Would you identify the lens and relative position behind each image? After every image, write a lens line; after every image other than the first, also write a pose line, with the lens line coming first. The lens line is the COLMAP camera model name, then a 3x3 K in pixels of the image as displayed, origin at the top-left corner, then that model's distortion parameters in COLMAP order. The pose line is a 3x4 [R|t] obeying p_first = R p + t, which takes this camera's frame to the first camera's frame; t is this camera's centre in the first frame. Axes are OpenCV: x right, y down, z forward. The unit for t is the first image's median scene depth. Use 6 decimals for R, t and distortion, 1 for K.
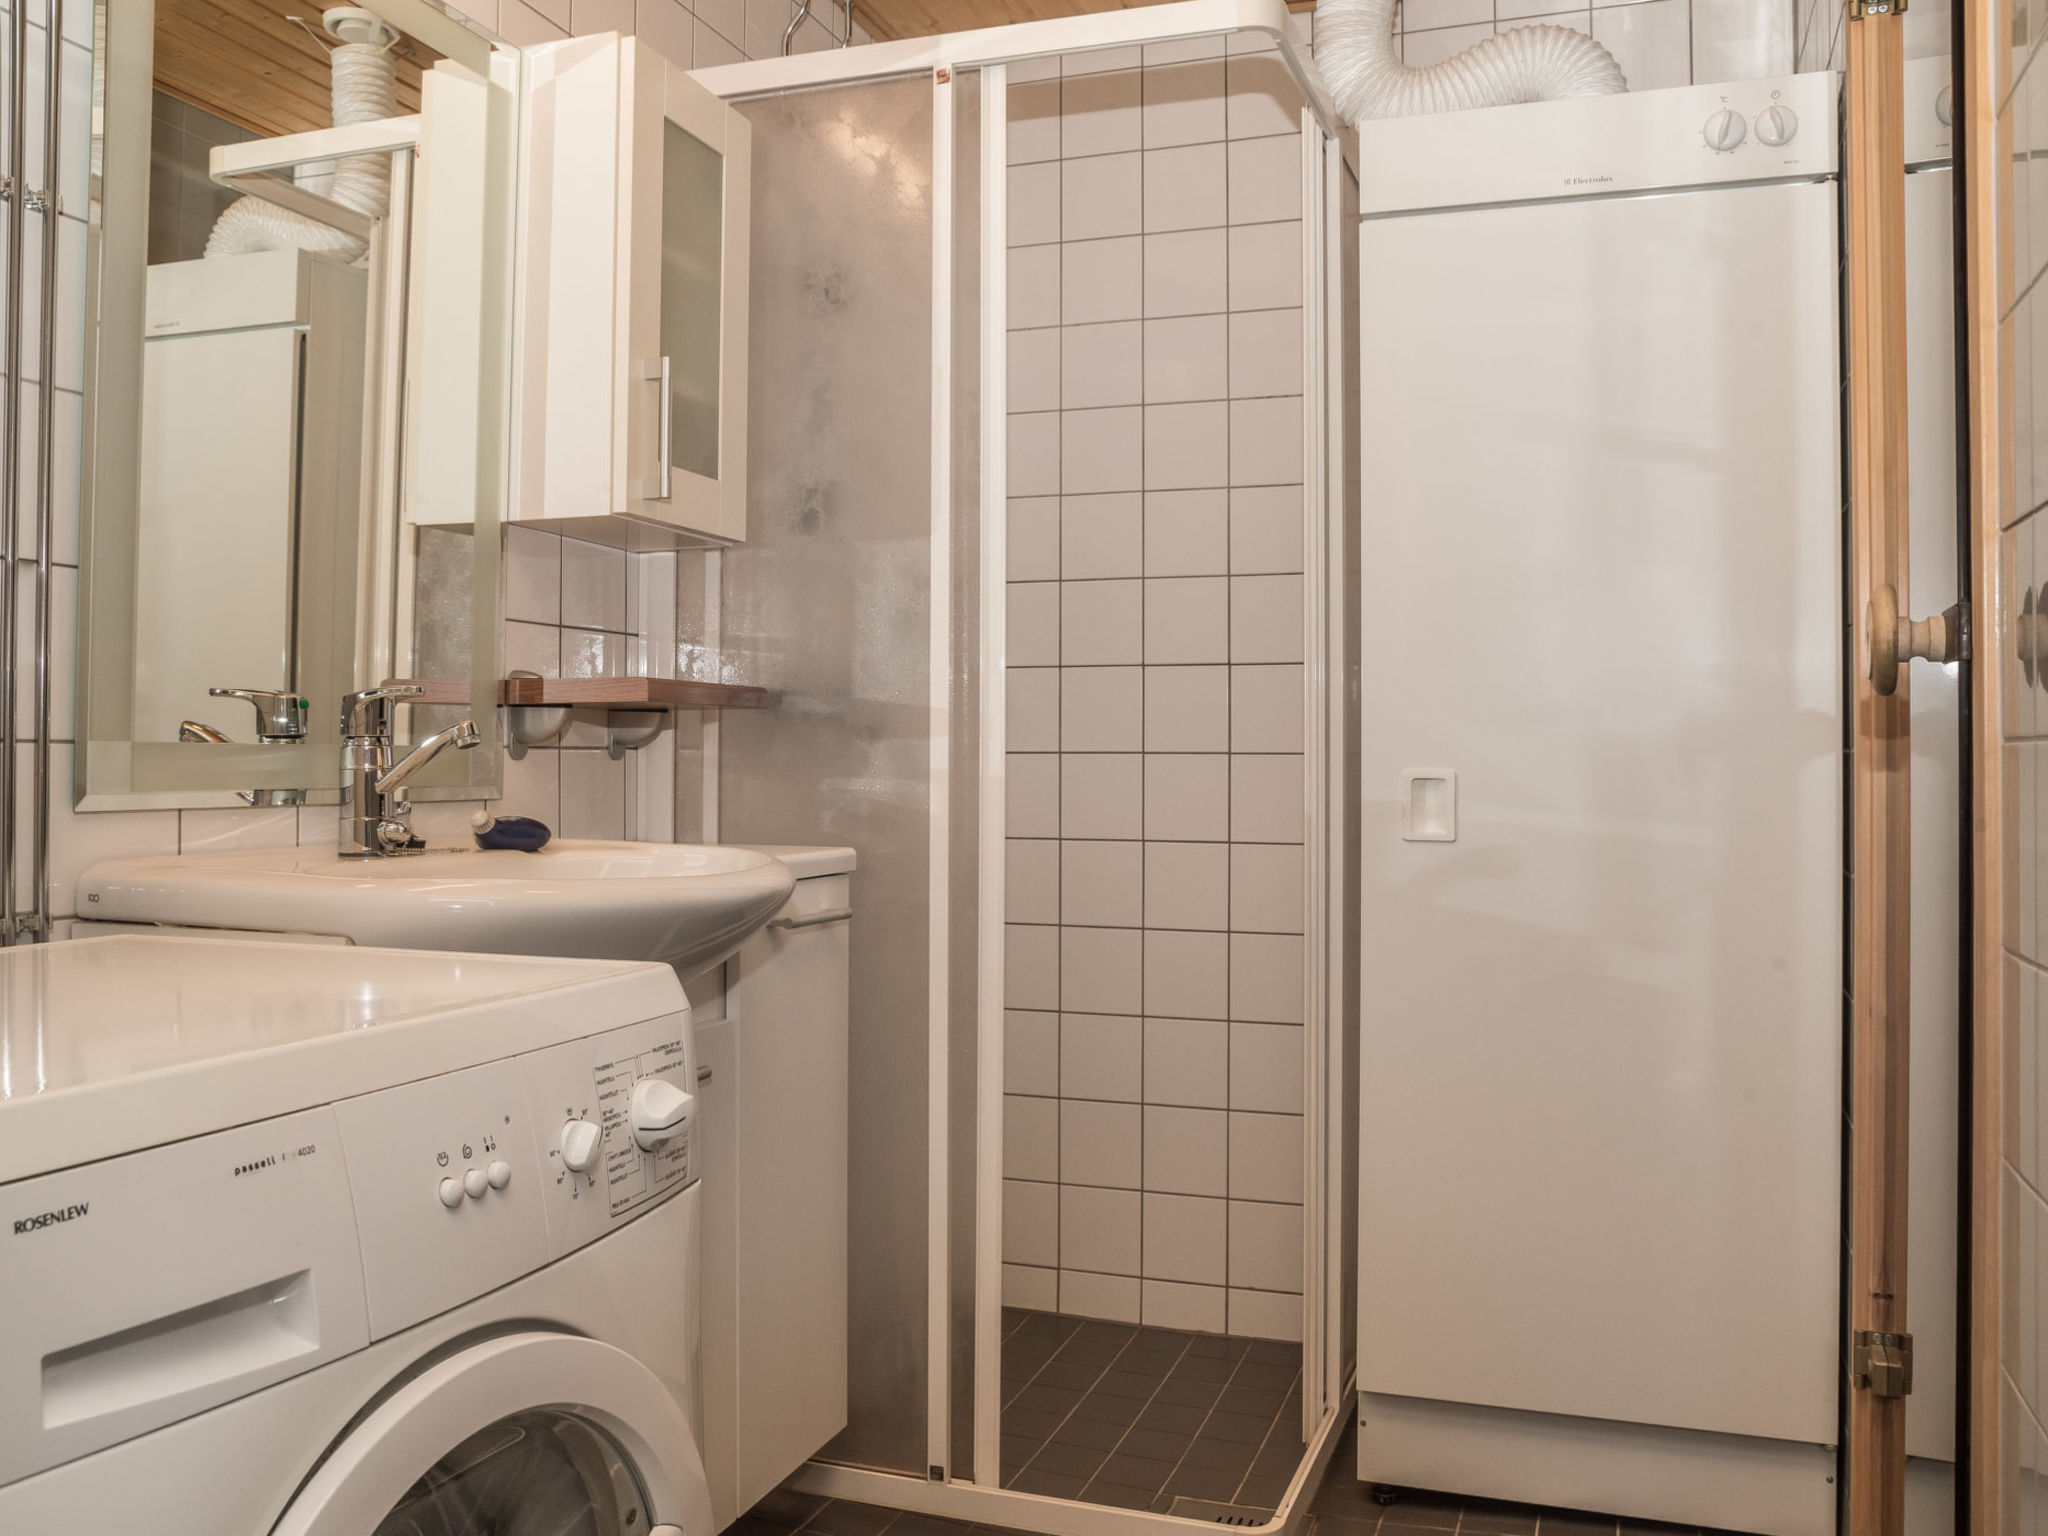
lens RADIAL K [[1681.9, 0, 1018.1], [0, 1681.9, 751.6], [0, 0, 1]] dist [-0.059084, 0.051606]
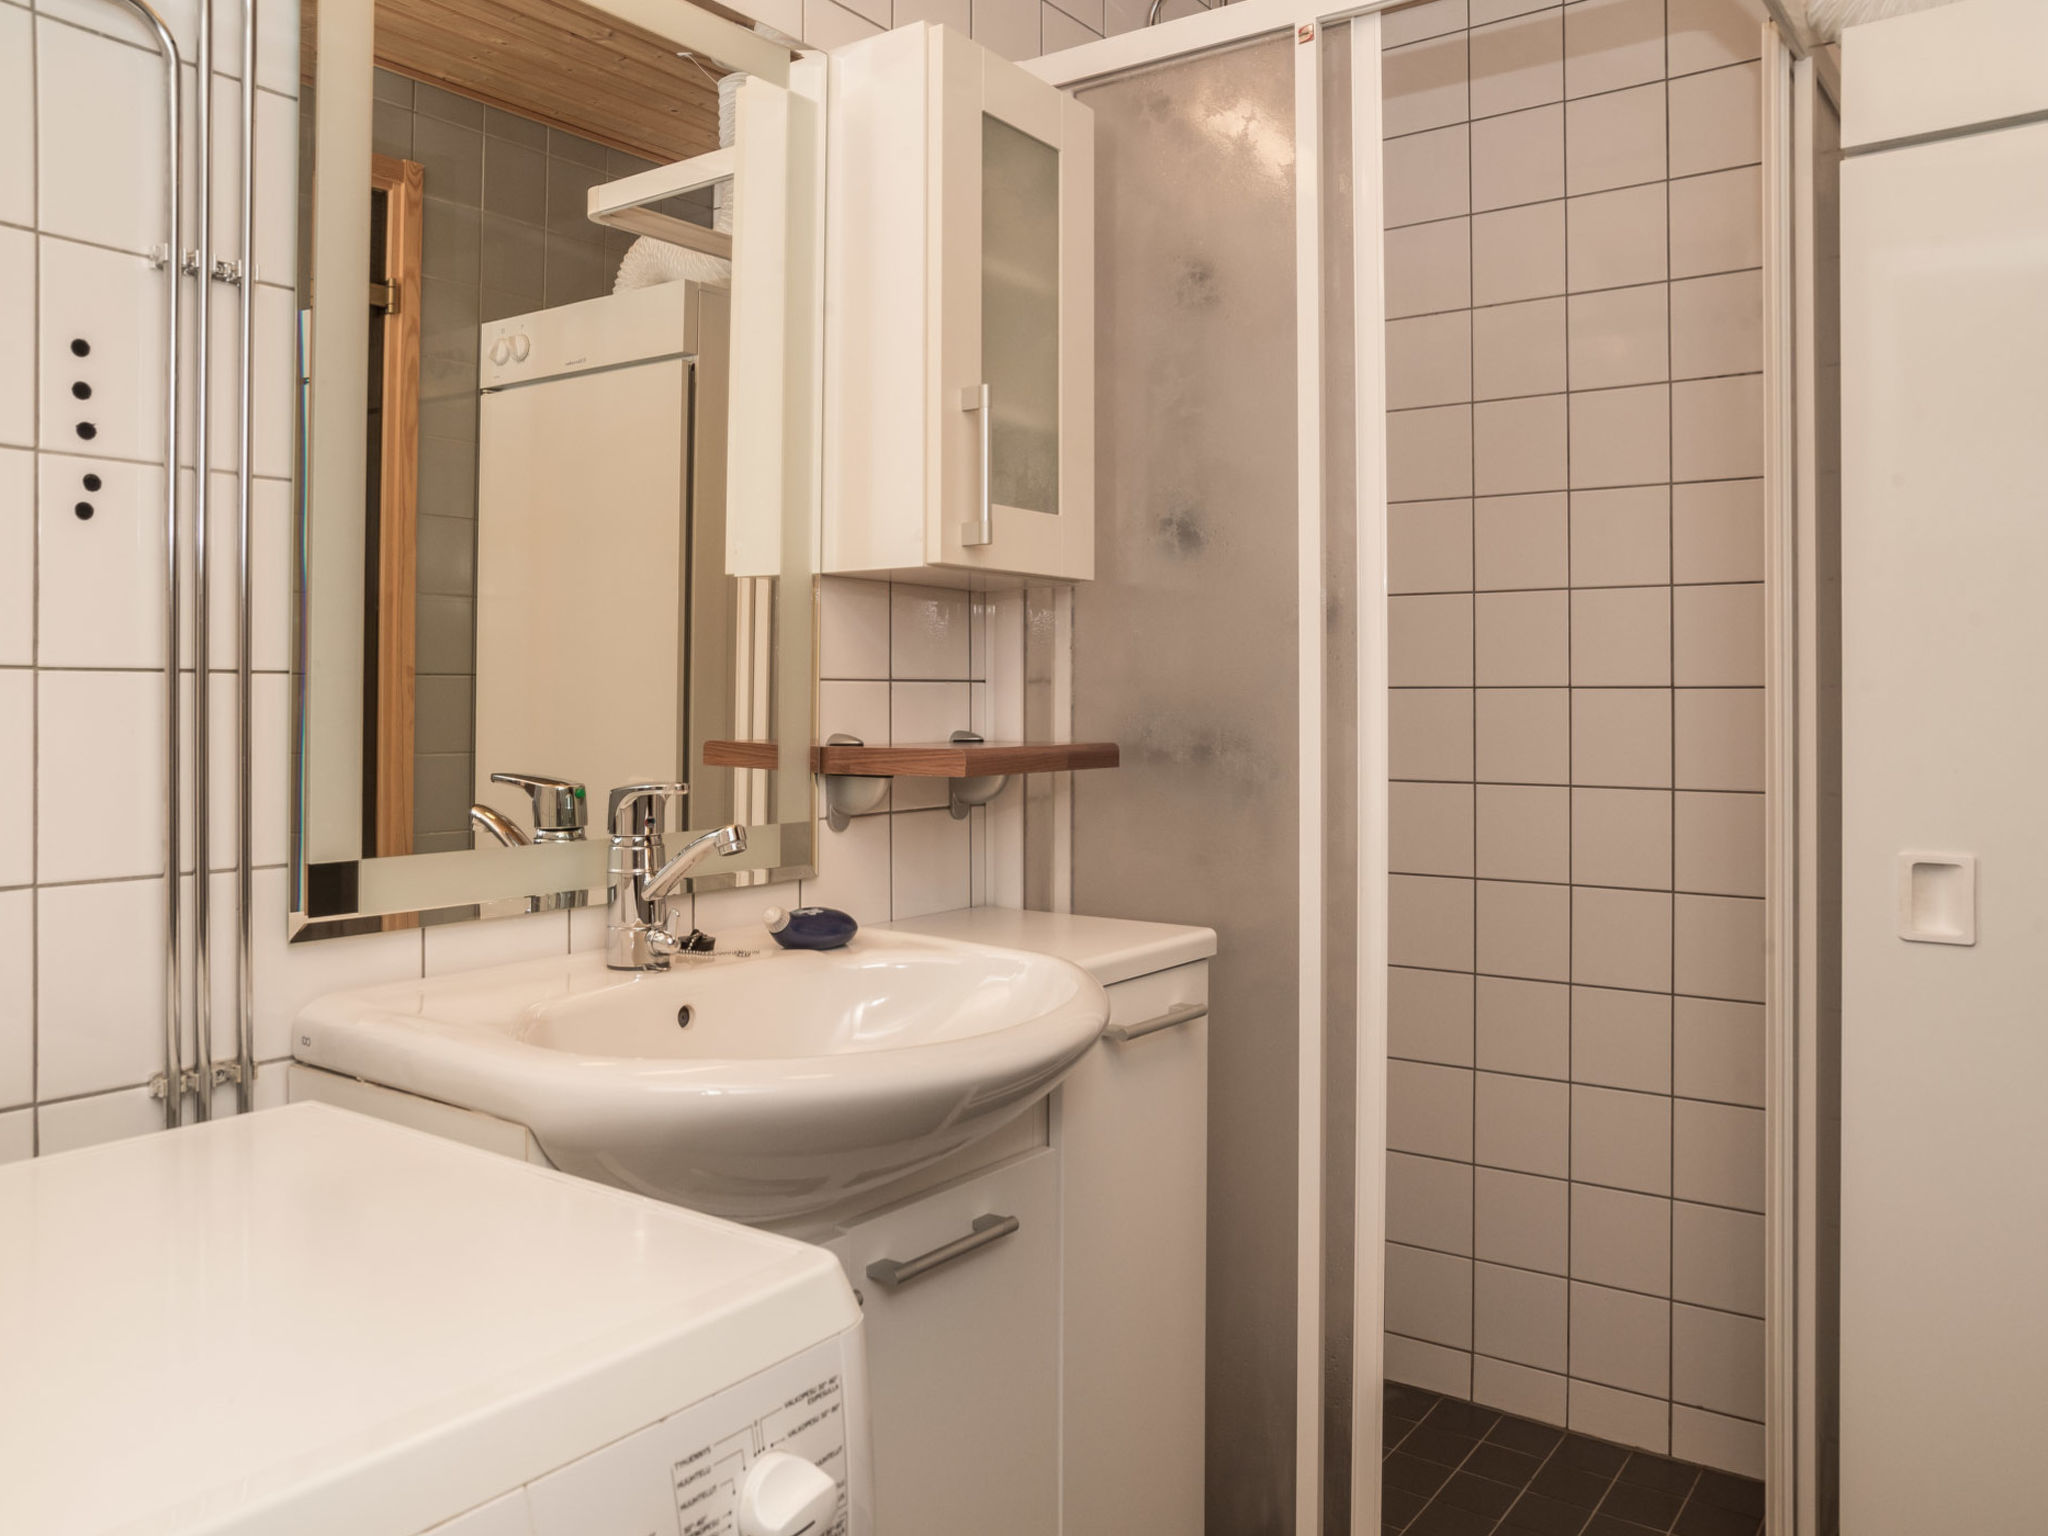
lens RADIAL K [[1611.8, 0, 1026.3], [0, 1611.8, 716.7], [0, 0, 1]] dist [-0.070547, 0.087778]
pose [[0.964931, -0.002490, -0.262492, 0.029591], [0.002558, 0.999997, -0.000083, -0.055509], [0.262491, -0.000591, 0.964934, 0.173186]]
